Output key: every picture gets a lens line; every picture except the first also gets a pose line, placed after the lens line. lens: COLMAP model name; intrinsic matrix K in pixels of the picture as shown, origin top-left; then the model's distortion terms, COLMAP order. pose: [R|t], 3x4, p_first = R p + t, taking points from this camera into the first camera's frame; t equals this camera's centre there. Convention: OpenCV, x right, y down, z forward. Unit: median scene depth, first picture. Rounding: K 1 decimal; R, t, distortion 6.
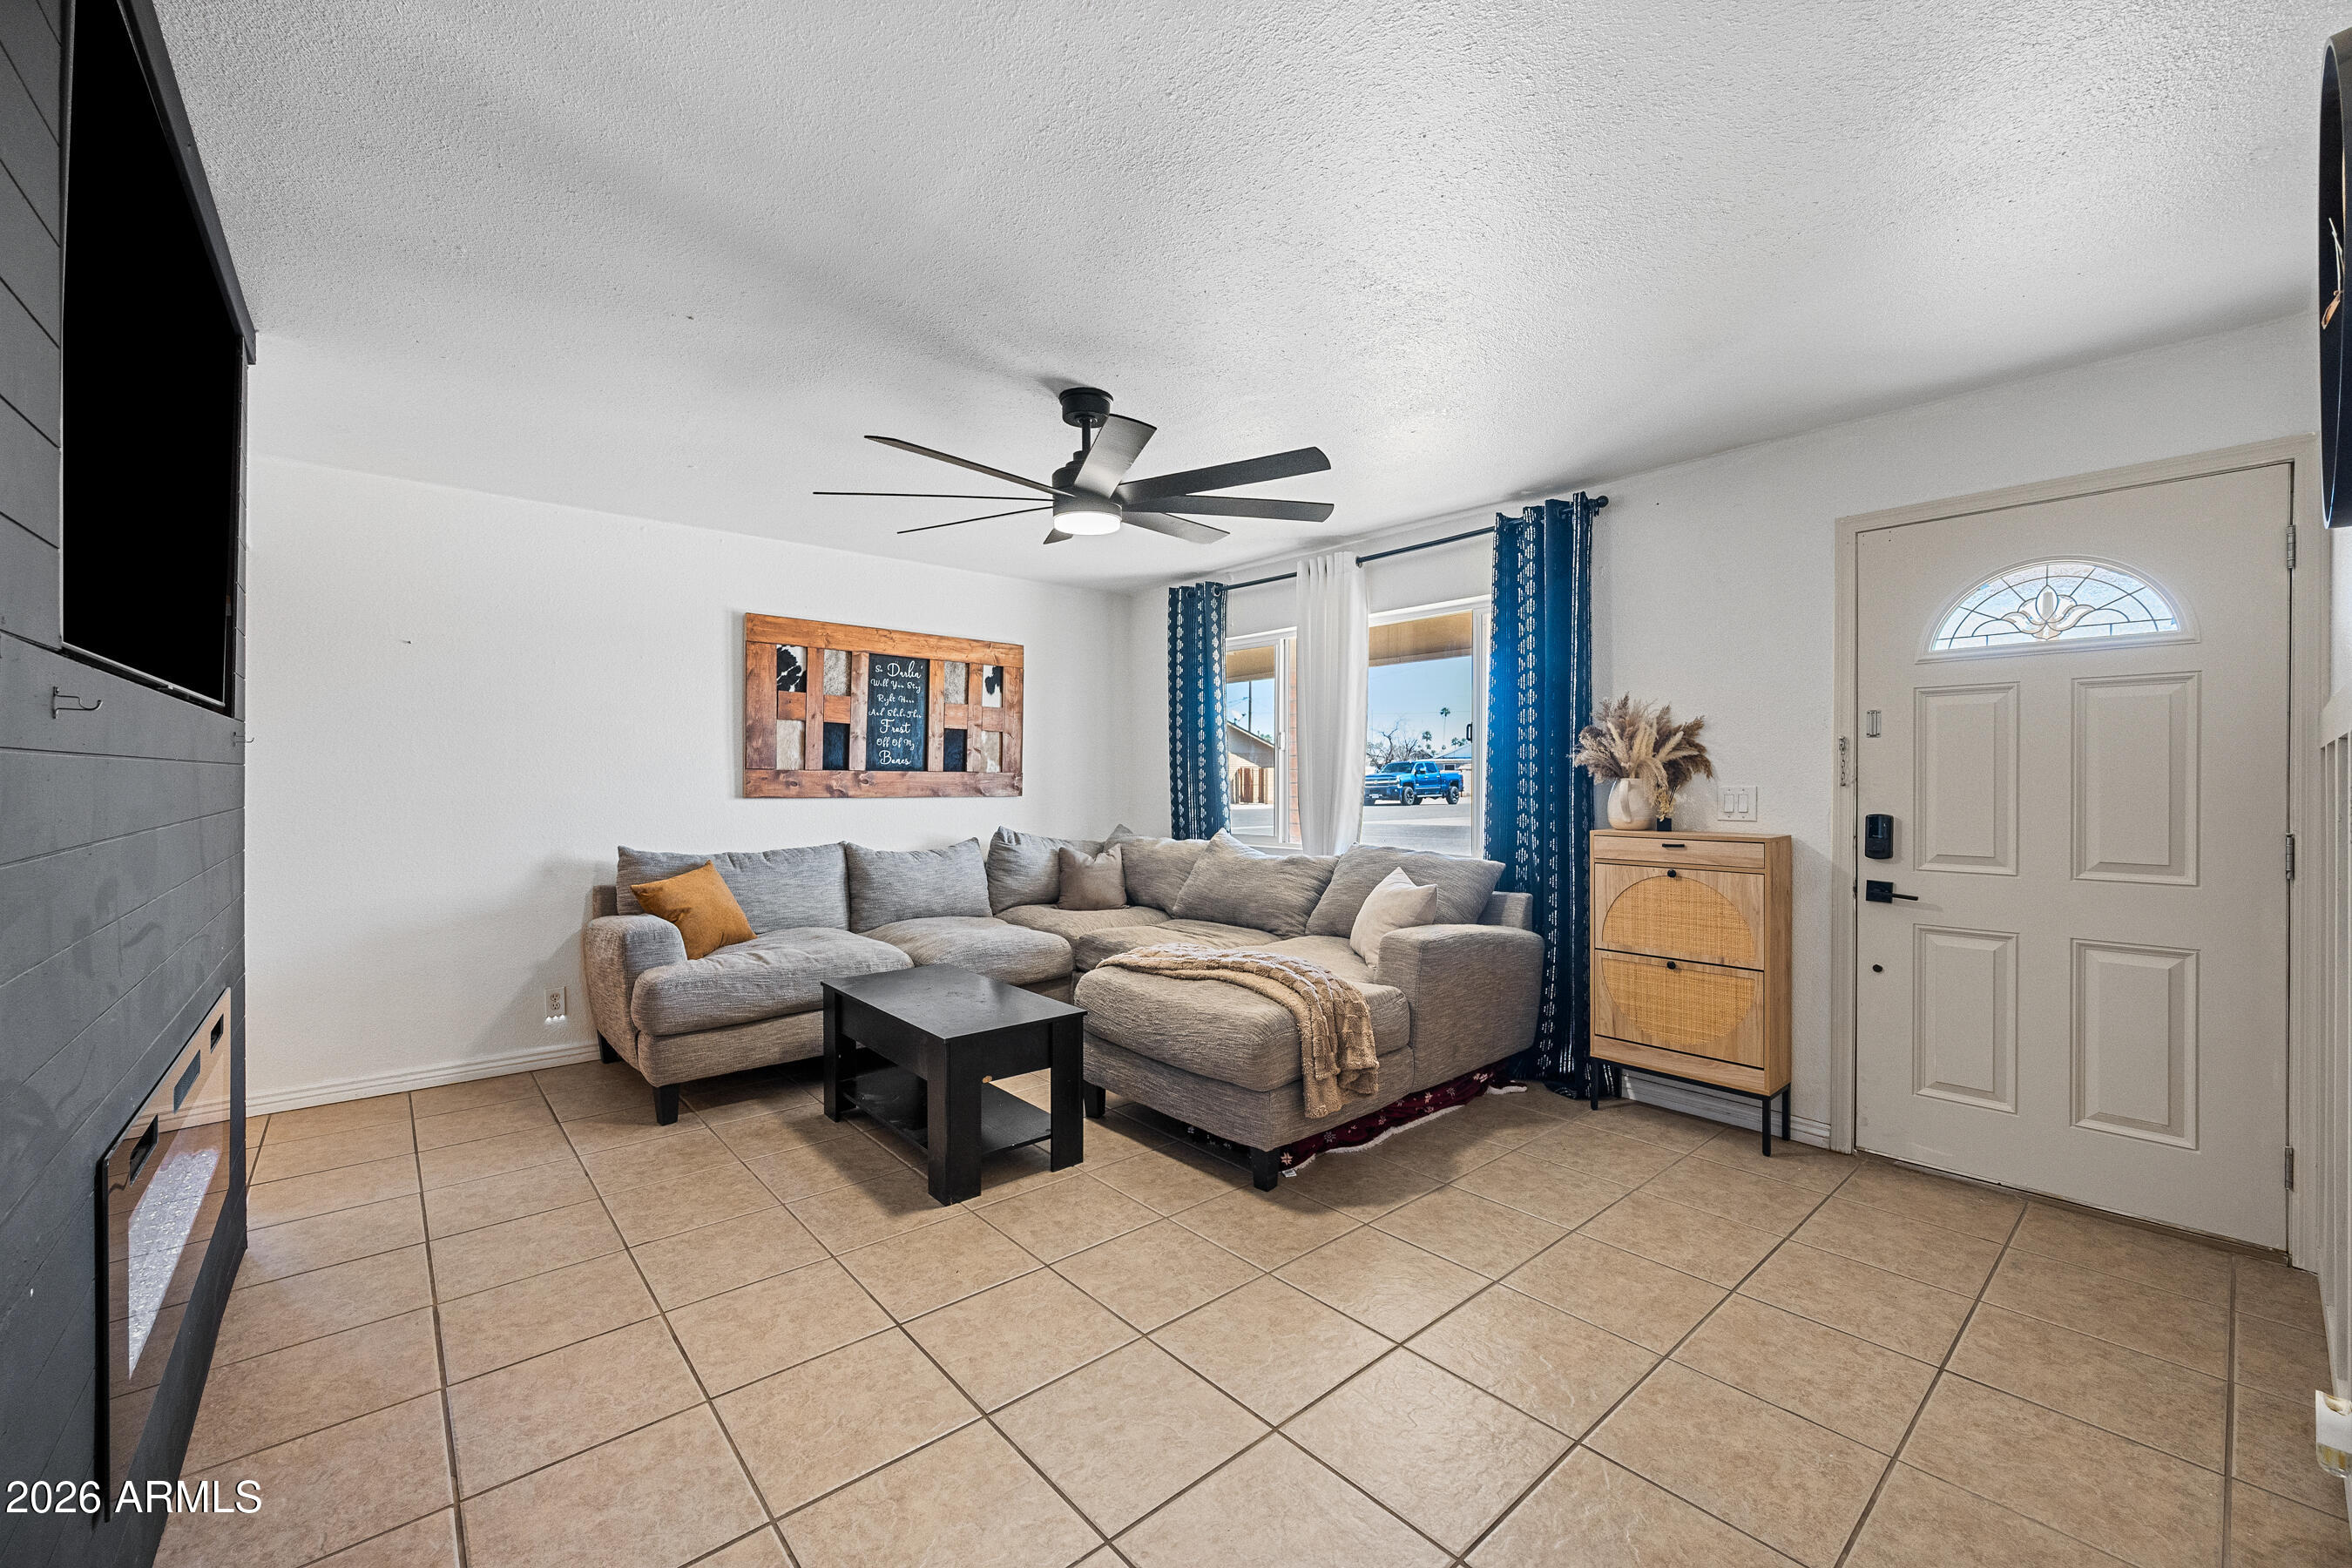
lens RADIAL K [[922.1, 0, 1198.3], [0, 922.1, 785.5], [0, 0, 1]] dist [-0.001165, 0.000352]
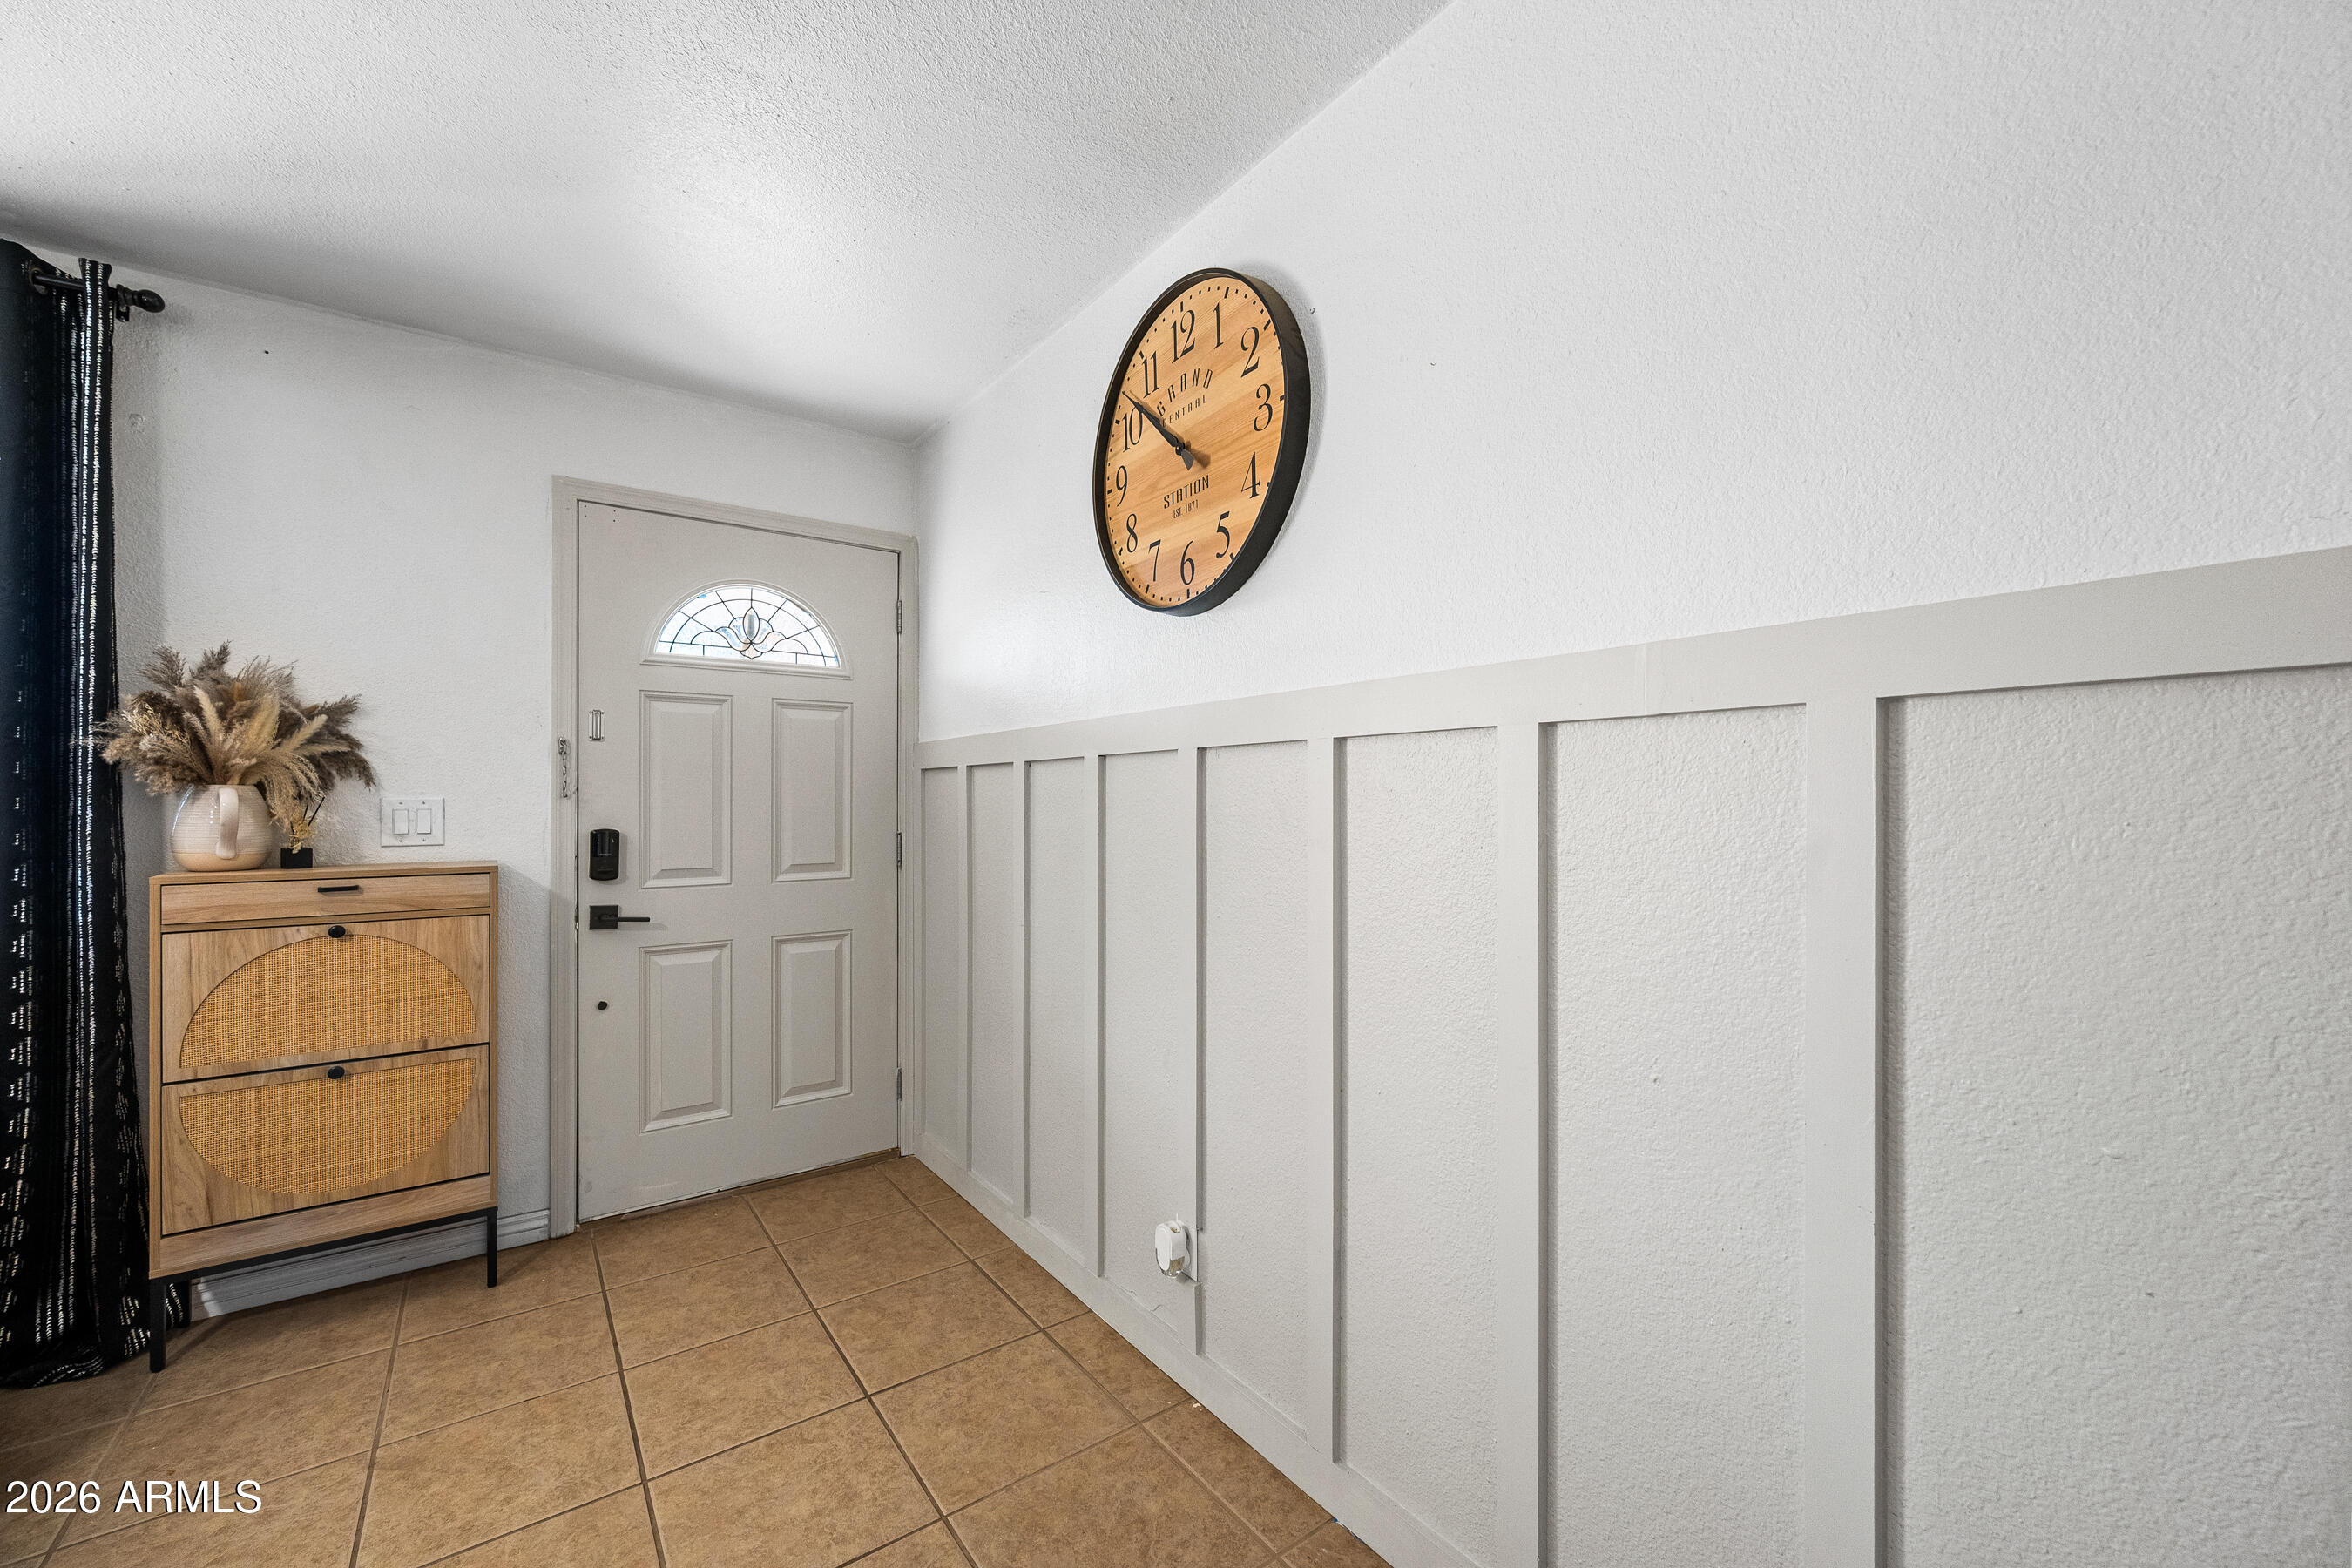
lens RADIAL K [[922.1, 0, 1169.4], [0, 922.1, 798.5], [0, 0, 1]] dist [-0.001165, 0.000352]
pose [[0.103036, -0.000350, 0.994678, -0.067166], [0.005314, 0.999986, -0.000199, 0.004148], [-0.994663, 0.005306, 0.103036, 0.319387]]
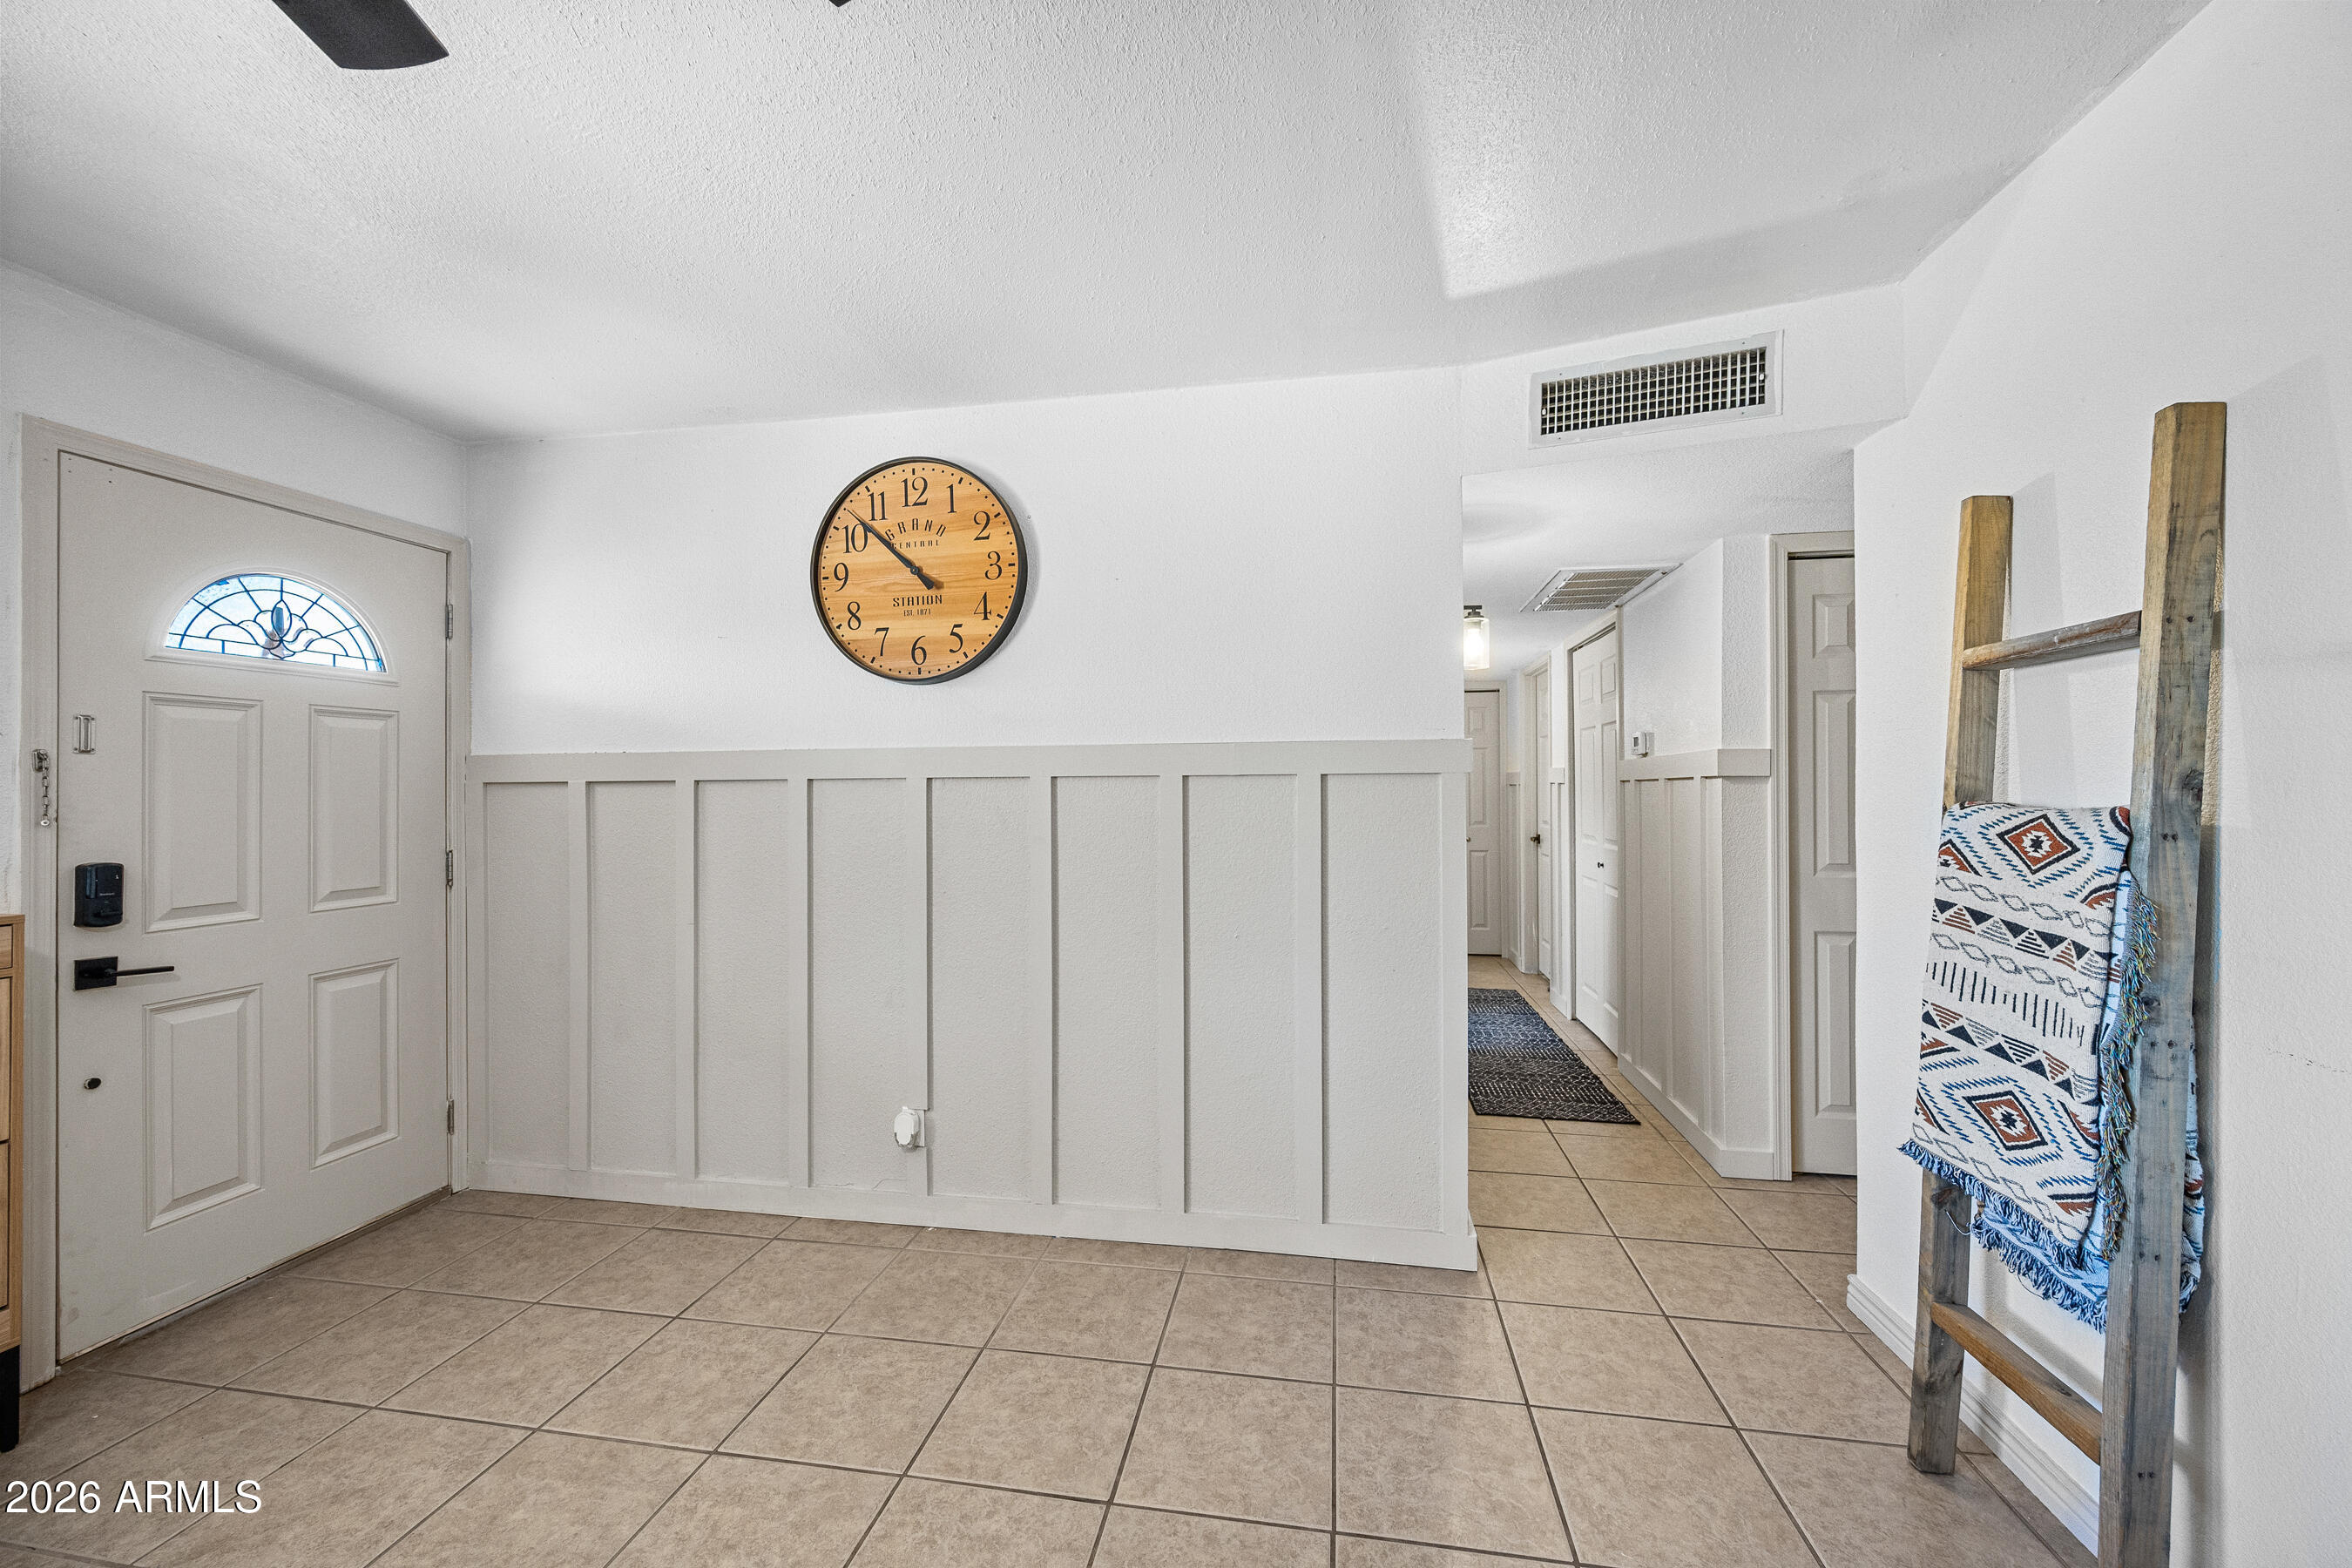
lens RADIAL K [[922.1, 0, 1162.5], [0, 922.1, 782.7], [0, 0, 1]] dist [-0.001165, 0.000352]
pose [[-0.602217, 0.006833, 0.798303, -0.270279], [0.011706, 0.999931, 0.000271, -0.018236], [-0.798246, 0.009508, -0.602256, 0.660137]]
